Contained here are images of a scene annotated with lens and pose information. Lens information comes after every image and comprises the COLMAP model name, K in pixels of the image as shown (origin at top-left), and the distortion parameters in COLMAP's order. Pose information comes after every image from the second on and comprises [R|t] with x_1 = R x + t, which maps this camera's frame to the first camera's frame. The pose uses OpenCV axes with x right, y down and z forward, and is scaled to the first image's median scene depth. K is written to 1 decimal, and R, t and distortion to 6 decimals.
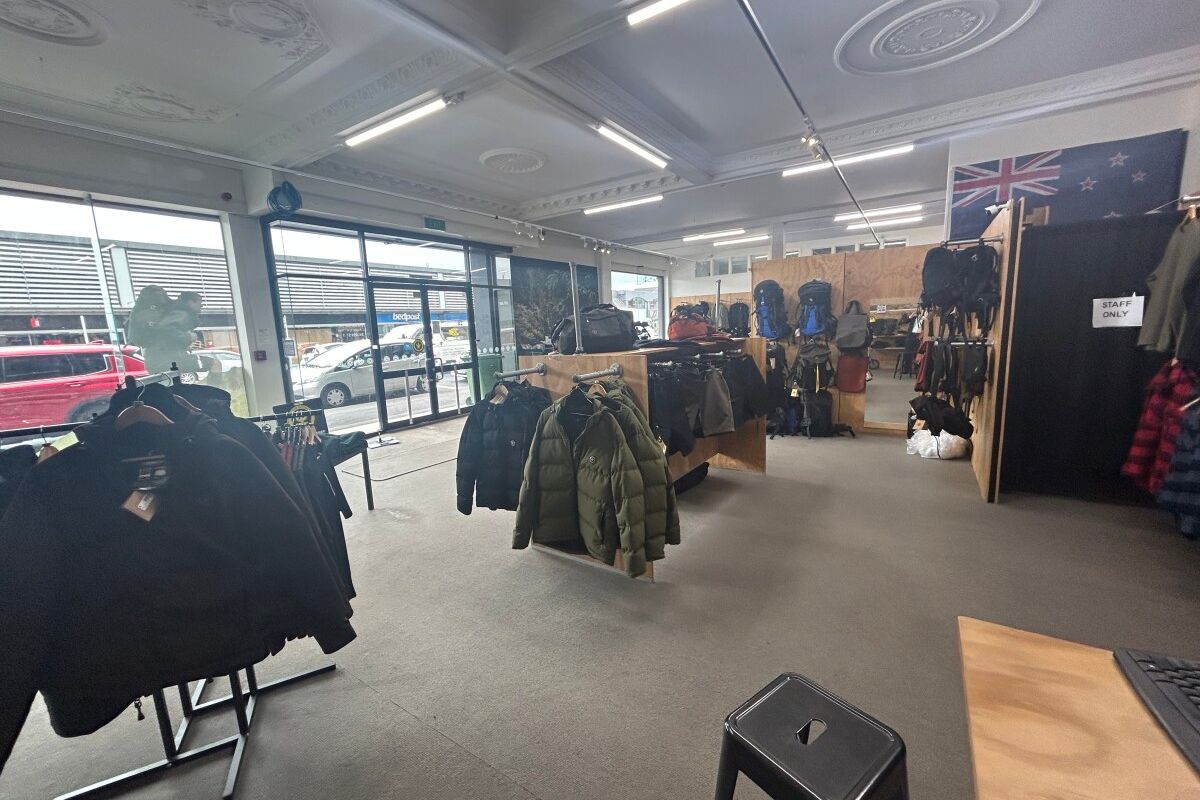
lens RADIAL K [[481.1, 0, 600.0], [0, 481.1, 400.0], [0, 0, 1]] dist [-0.001097, 0.000126]
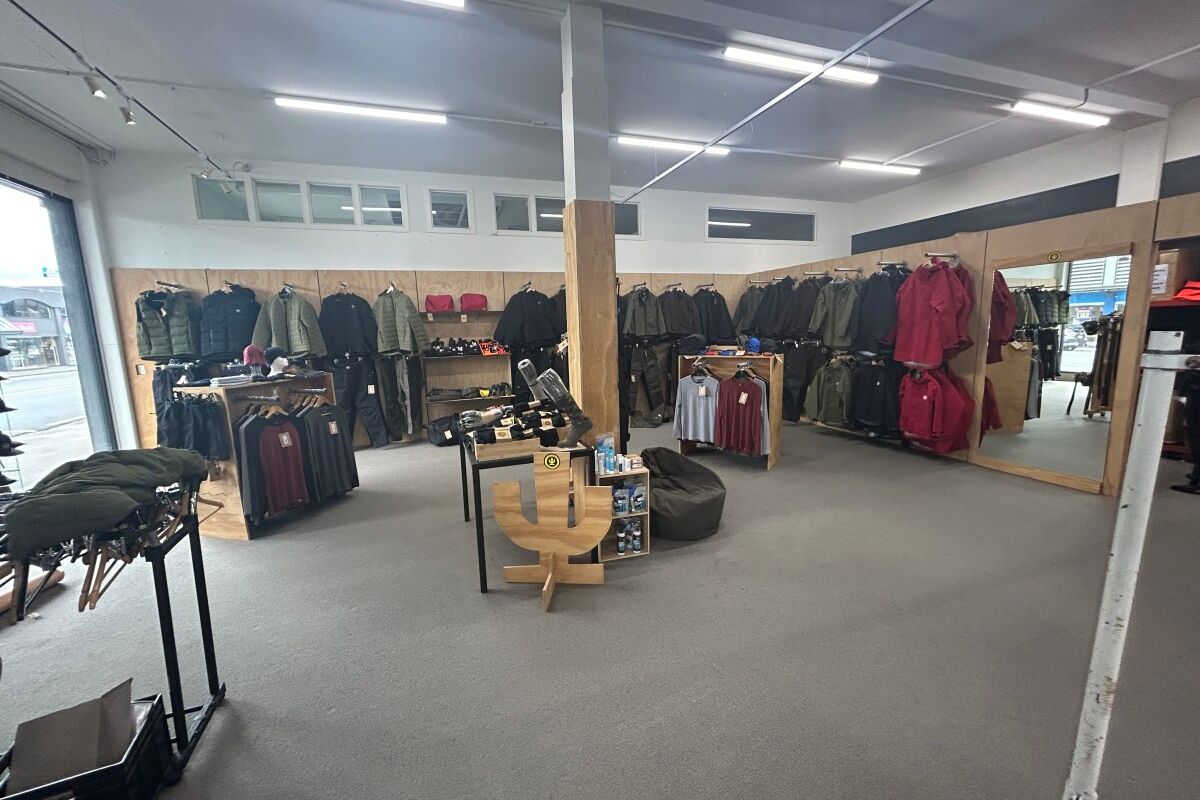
lens RADIAL K [[481.1, 0, 600.0], [0, 481.1, 400.0], [0, 0, 1]] dist [-0.001097, 0.000126]
pose [[0.592008, -0.094265, 0.800400, 0.072801], [0.135156, 0.990683, 0.016708, -0.083522], [-0.794519, 0.098287, 0.599233, 0.550409]]
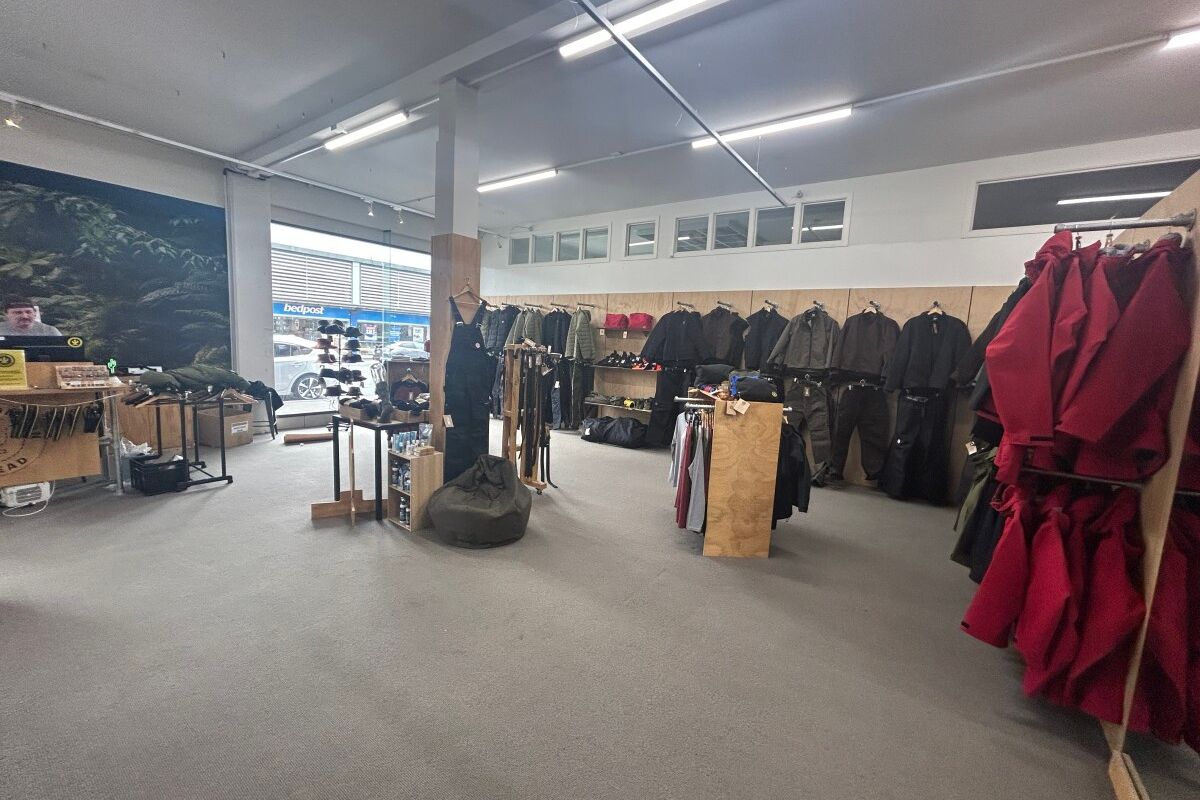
lens RADIAL K [[481.1, 0, 600.0], [0, 481.1, 400.0], [0, 0, 1]] dist [-0.001097, 0.000126]
pose [[0.994504, 0.100175, -0.030455, 0.341829], [-0.101420, 0.993935, -0.042517, -0.076906], [0.026011, 0.045372, 0.998631, 0.420712]]
